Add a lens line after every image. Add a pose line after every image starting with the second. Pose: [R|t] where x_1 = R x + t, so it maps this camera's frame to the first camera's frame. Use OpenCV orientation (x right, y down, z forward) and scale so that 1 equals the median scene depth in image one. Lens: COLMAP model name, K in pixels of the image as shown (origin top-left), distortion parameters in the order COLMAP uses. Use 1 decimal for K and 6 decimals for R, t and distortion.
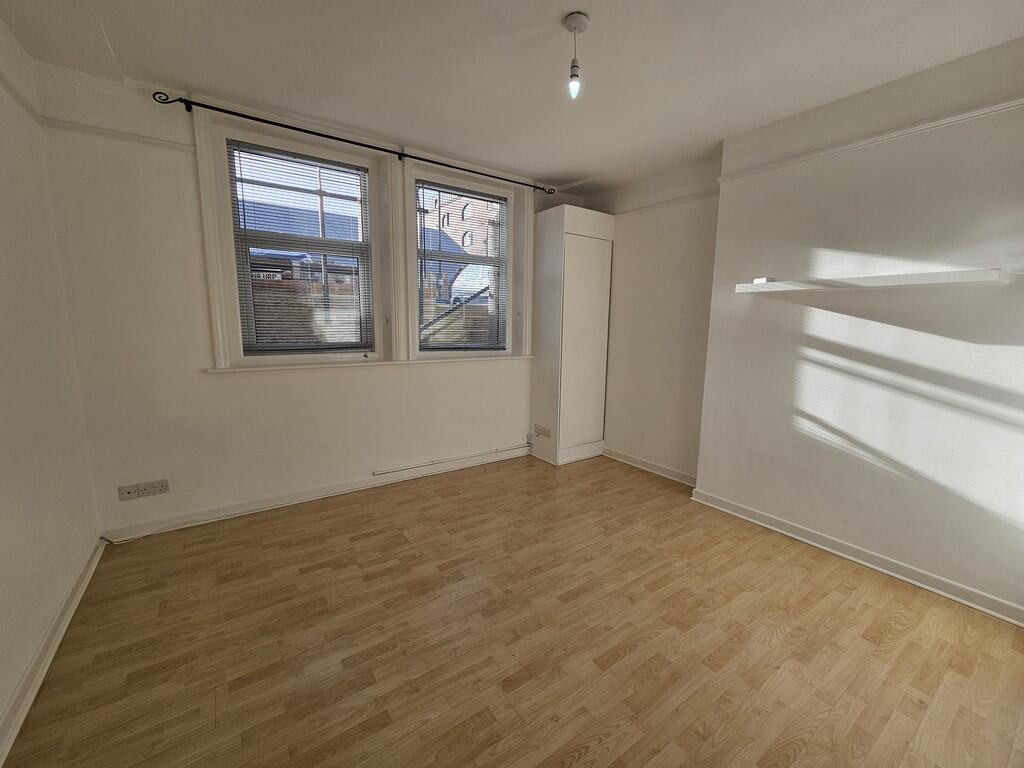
lens RADIAL K [[416.3, 0, 517.2], [0, 416.3, 385.2], [0, 0, 1]] dist [-0.001016, -0.000261]
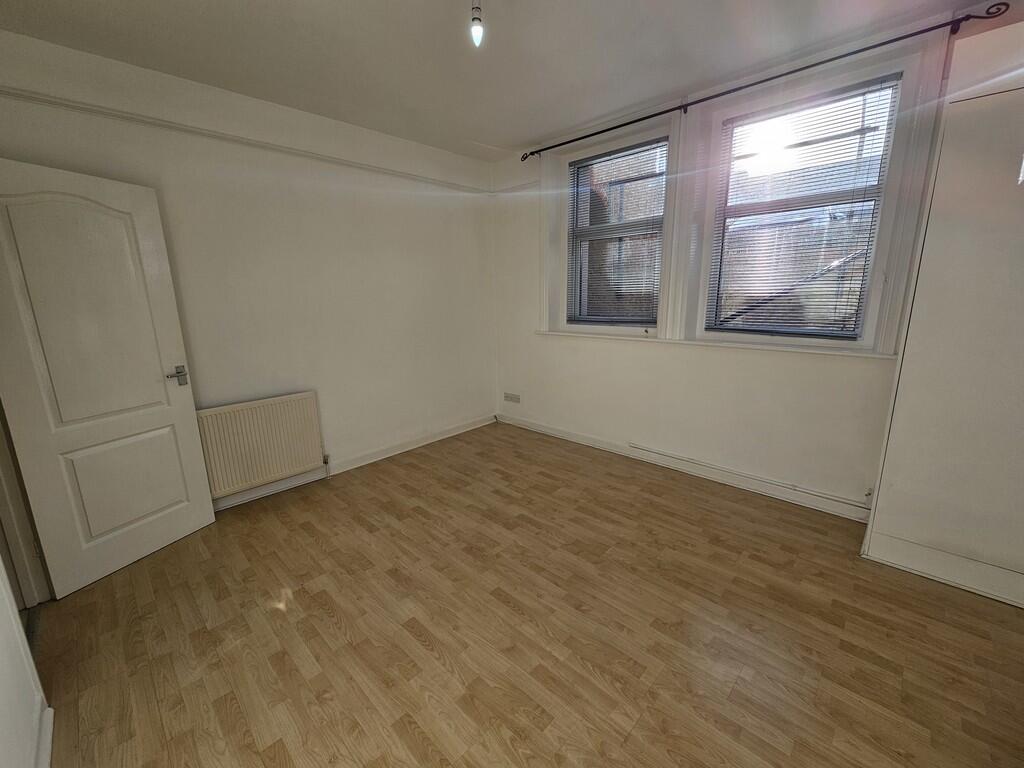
lens RADIAL K [[416.3, 0, 515.5], [0, 416.3, 384.3], [0, 0, 1]] dist [-0.001016, -0.000261]
pose [[0.198371, 0.191862, -0.961165, 0.802057], [-0.132785, 0.976873, 0.167592, -0.100125], [0.971091, 0.094383, 0.219260, 0.667897]]
